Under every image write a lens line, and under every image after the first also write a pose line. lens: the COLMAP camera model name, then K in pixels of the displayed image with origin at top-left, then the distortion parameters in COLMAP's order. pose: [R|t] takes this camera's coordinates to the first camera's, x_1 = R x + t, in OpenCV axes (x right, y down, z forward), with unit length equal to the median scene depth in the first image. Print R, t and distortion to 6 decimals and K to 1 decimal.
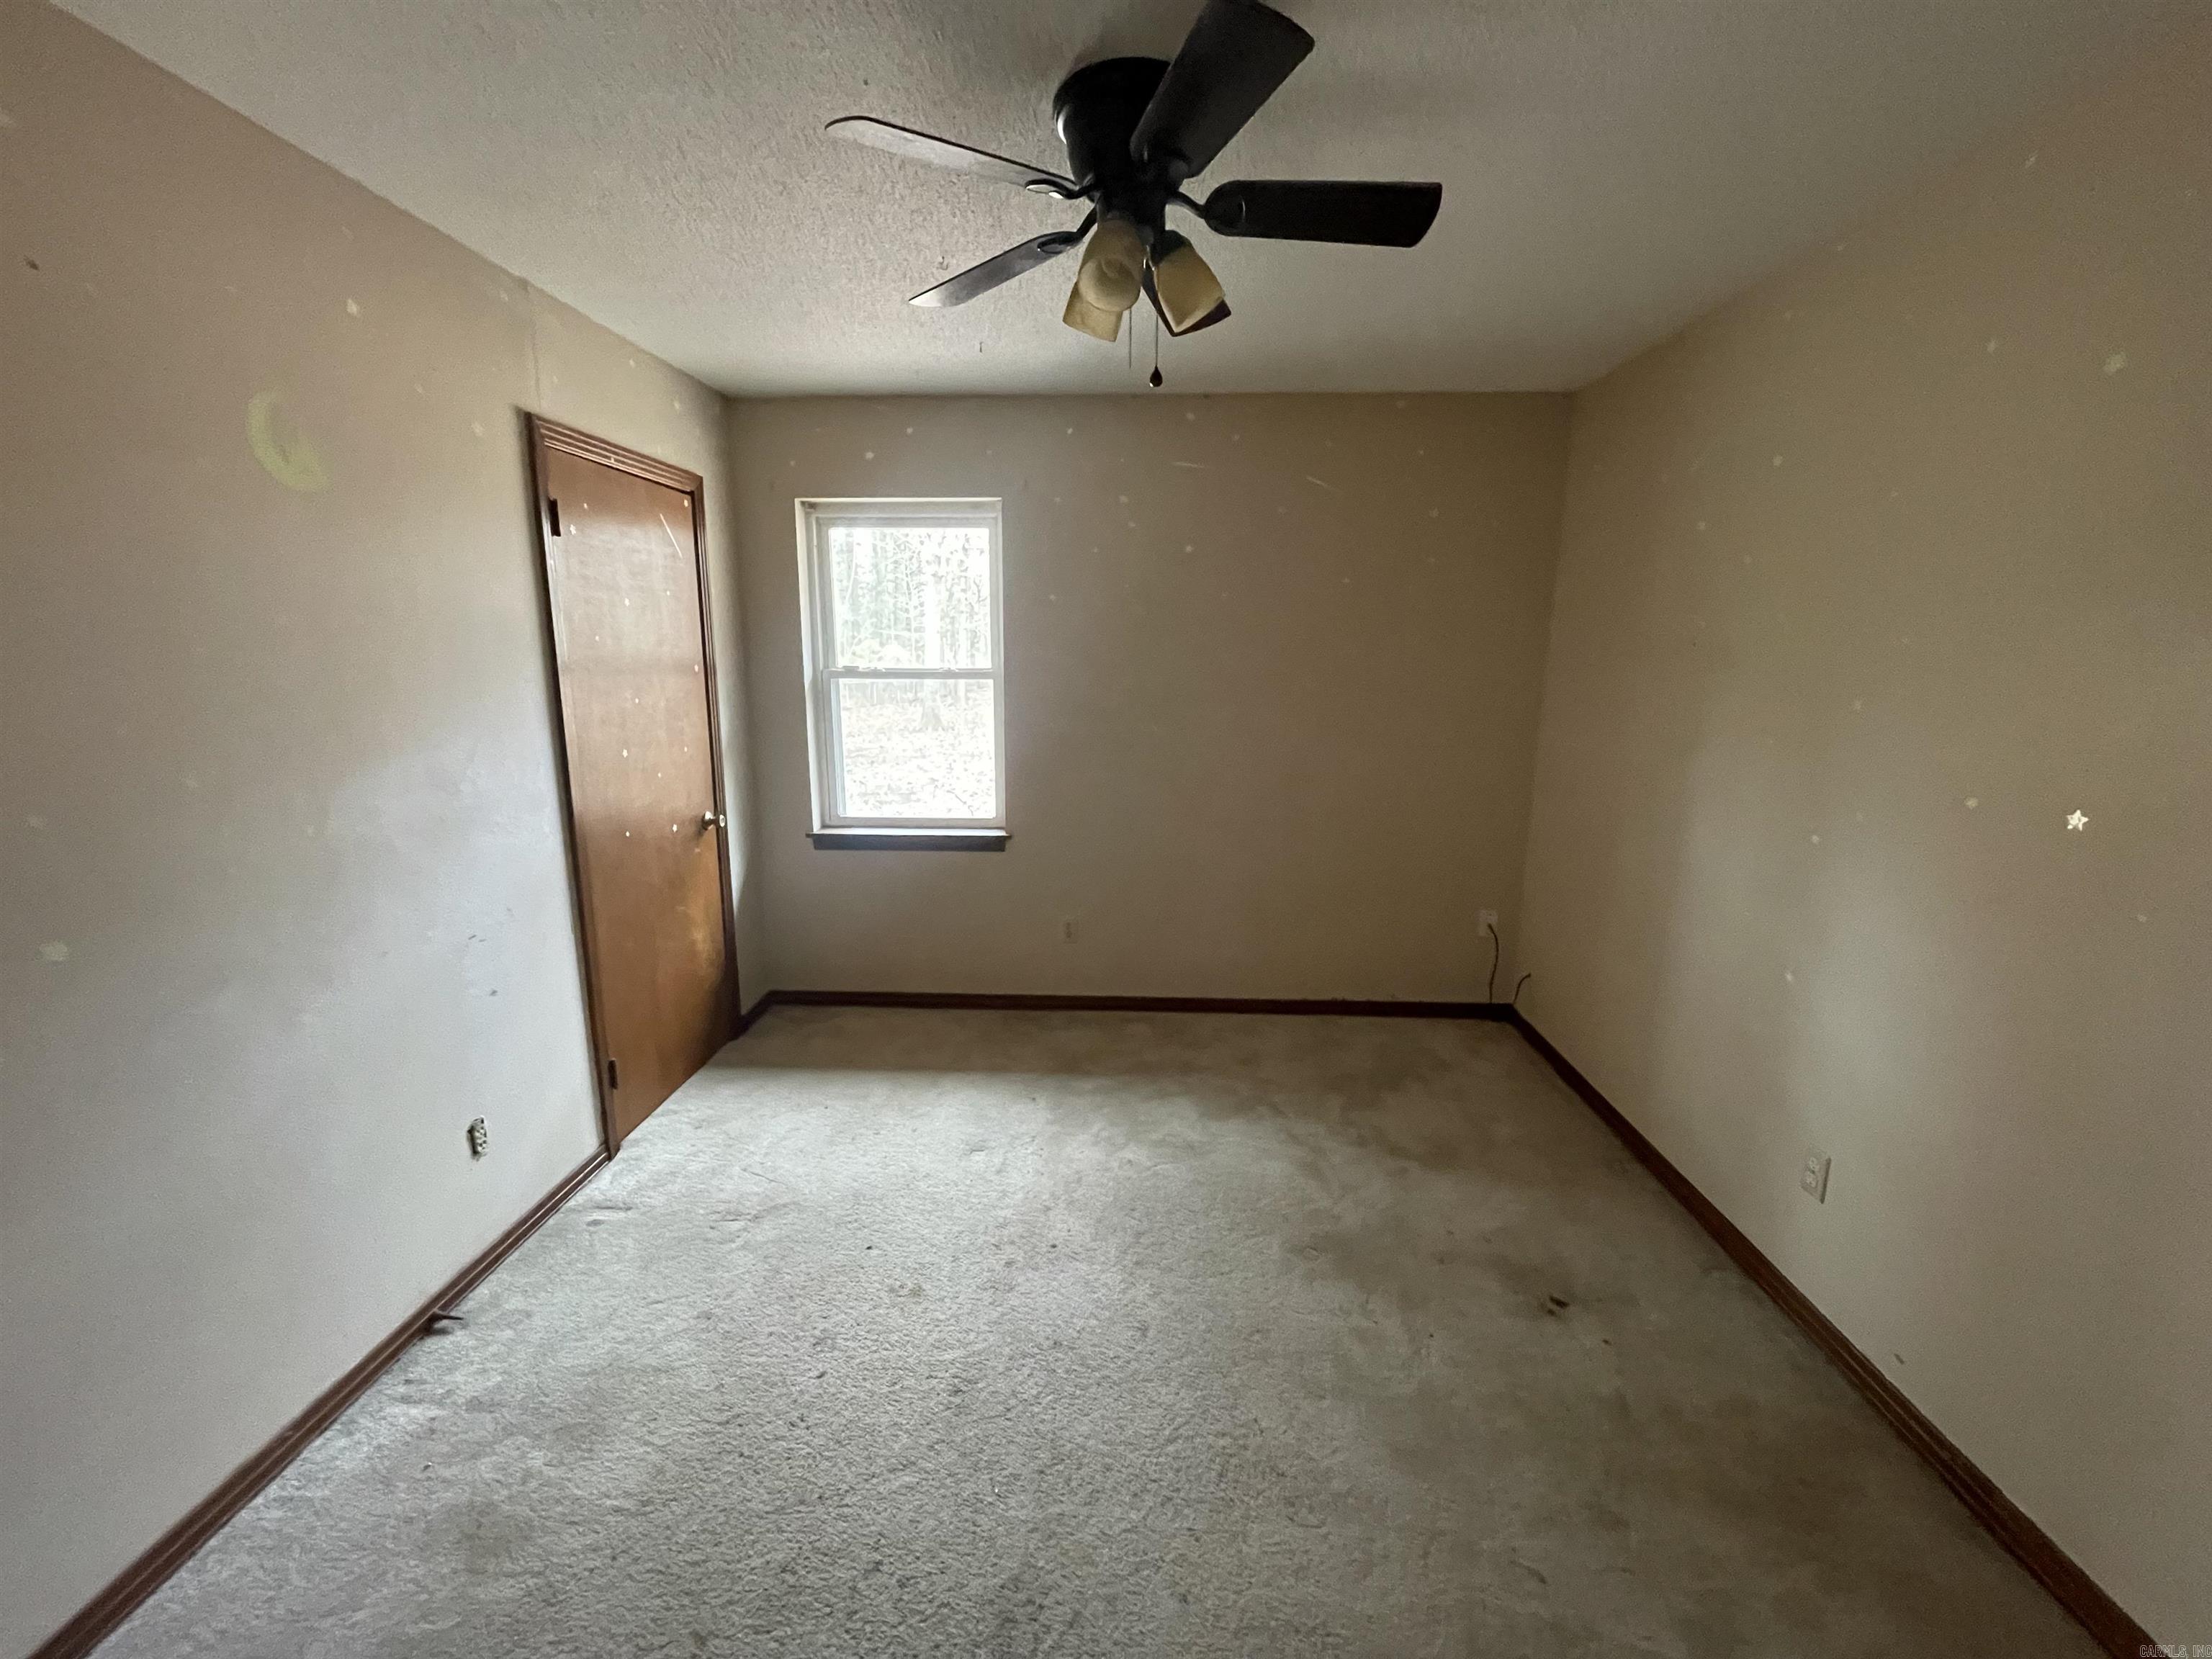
lens RADIAL K [[896.1, 0, 1104.2], [0, 896.1, 836.0], [0, 0, 1]] dist [-0.001059, 0.000223]
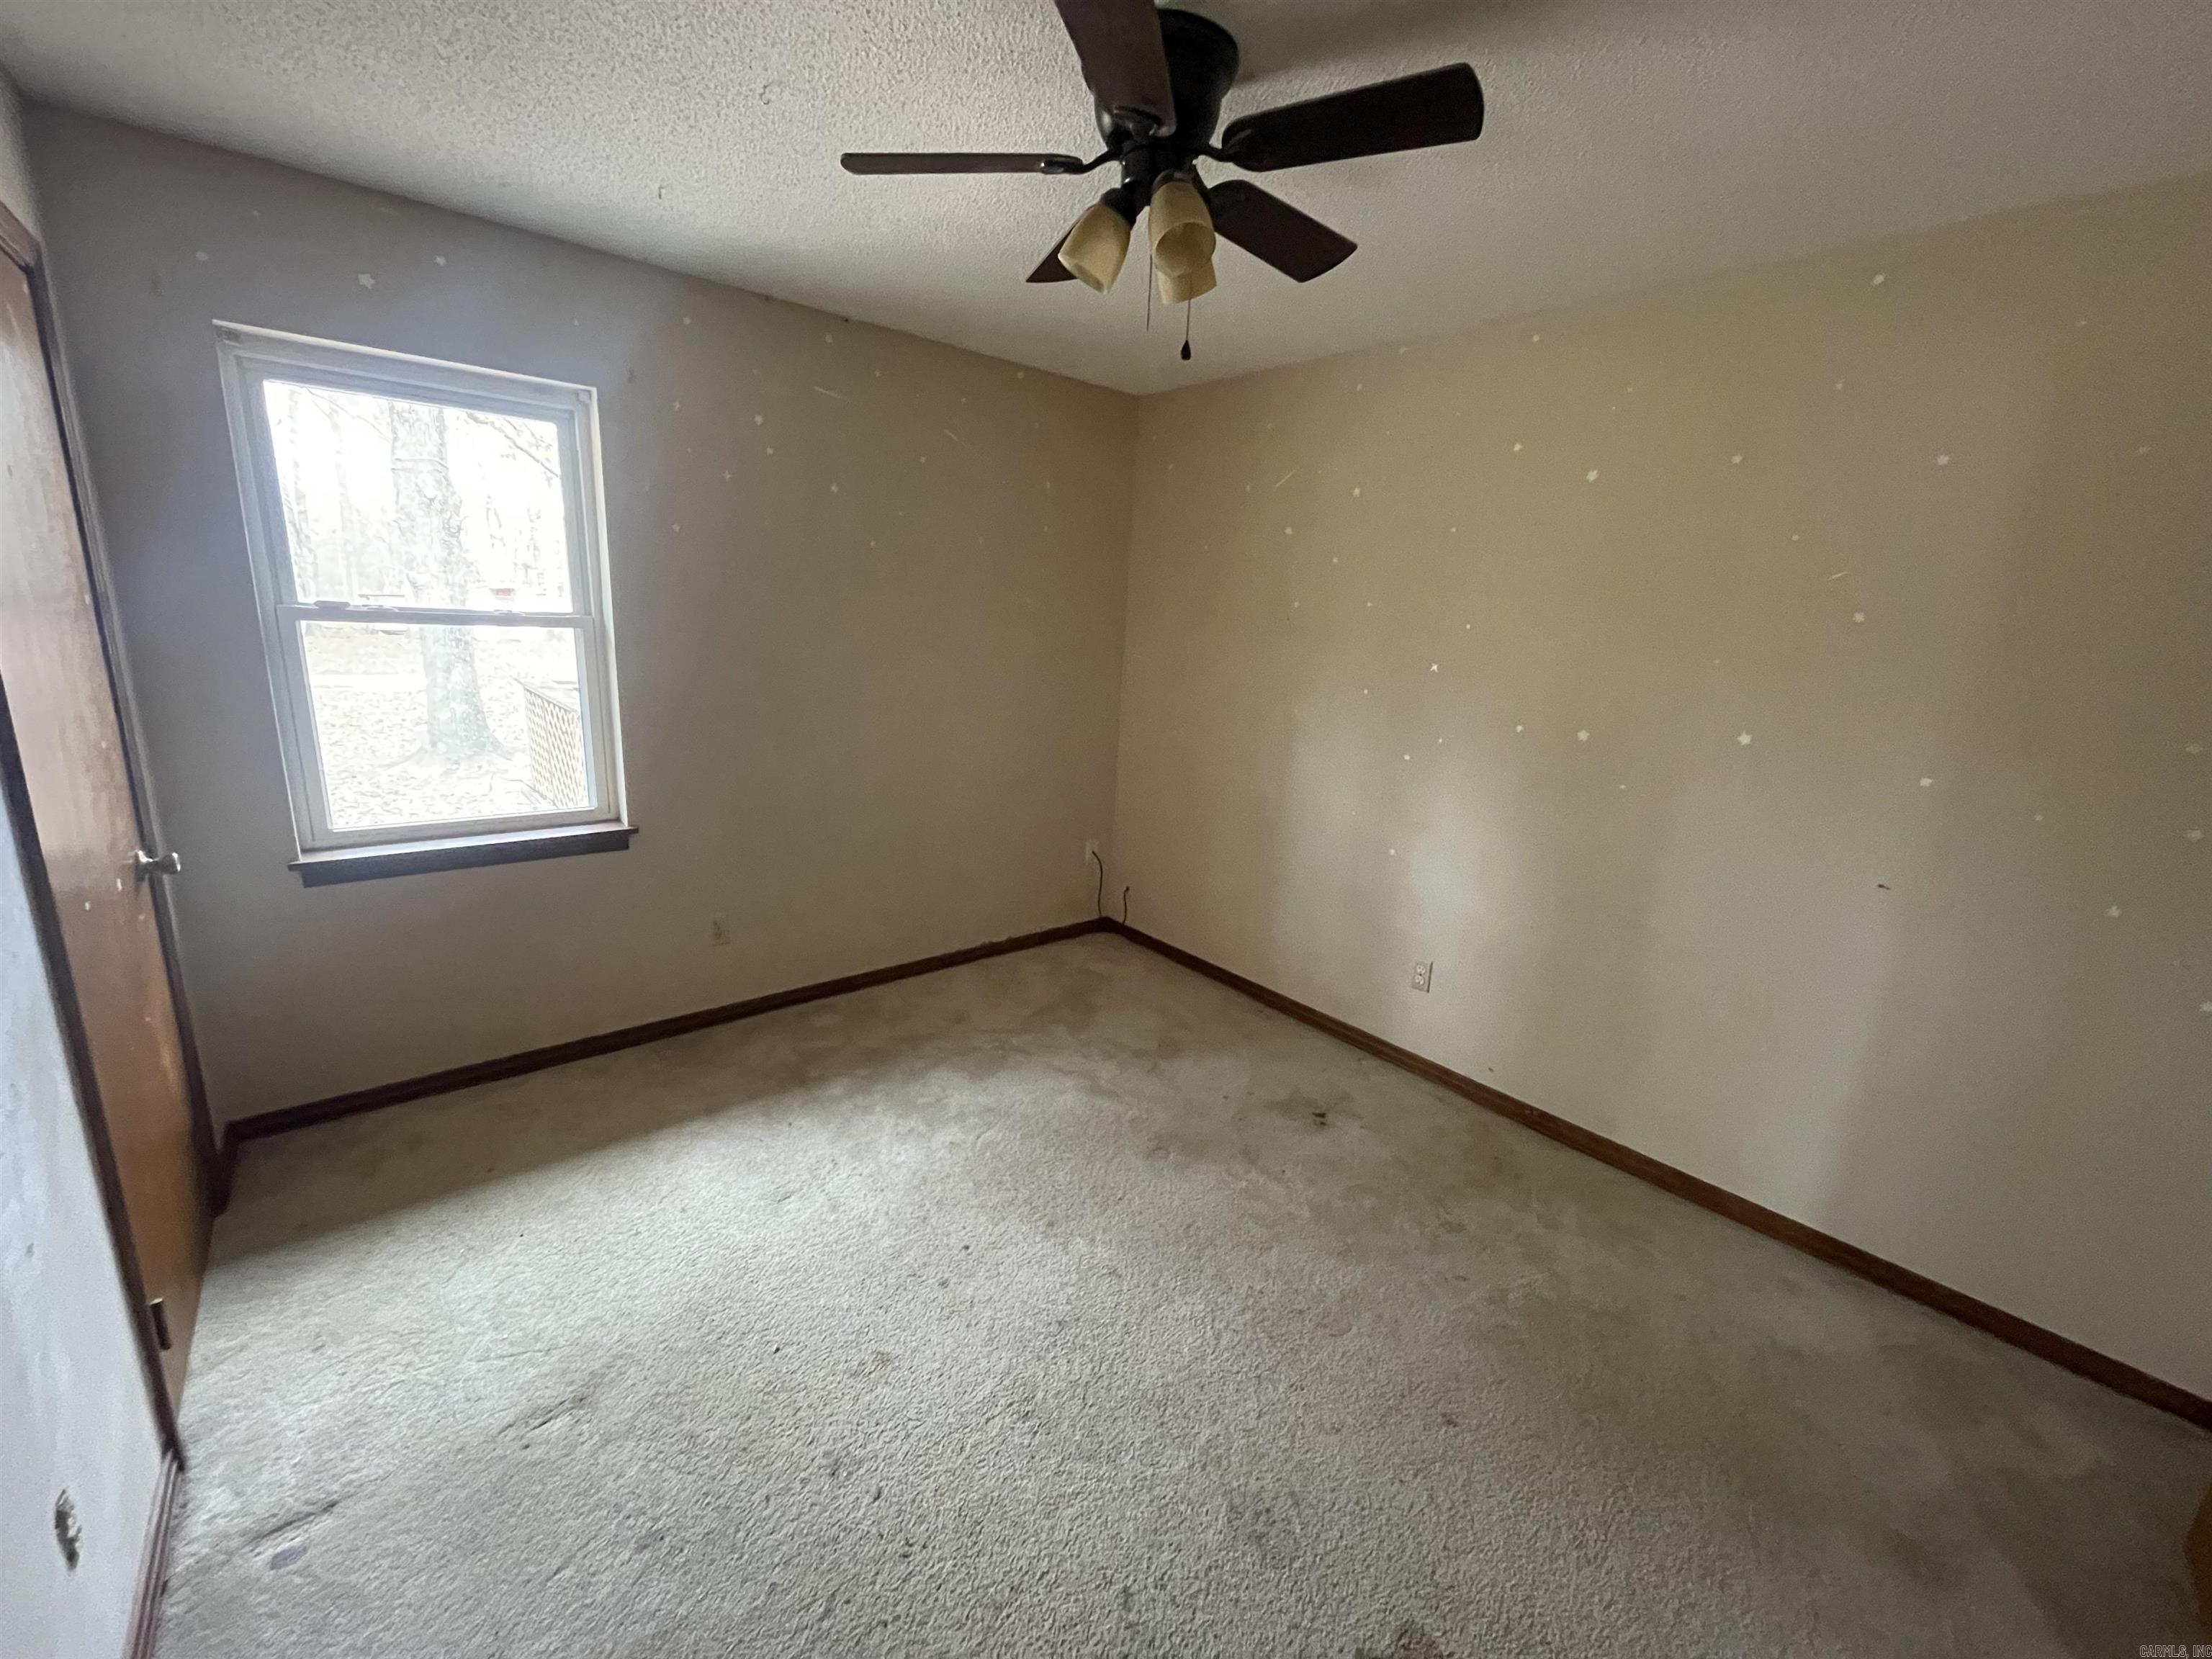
lens RADIAL K [[895.0, 0, 1104.7], [0, 895.0, 836.8], [0, 0, 1]] dist [0.002112, 0.000169]
pose [[0.730965, -0.132251, 0.669477, -0.506392], [0.092180, 0.991185, 0.095156, -0.045900], [-0.676161, -0.007843, 0.736713, 0.202945]]
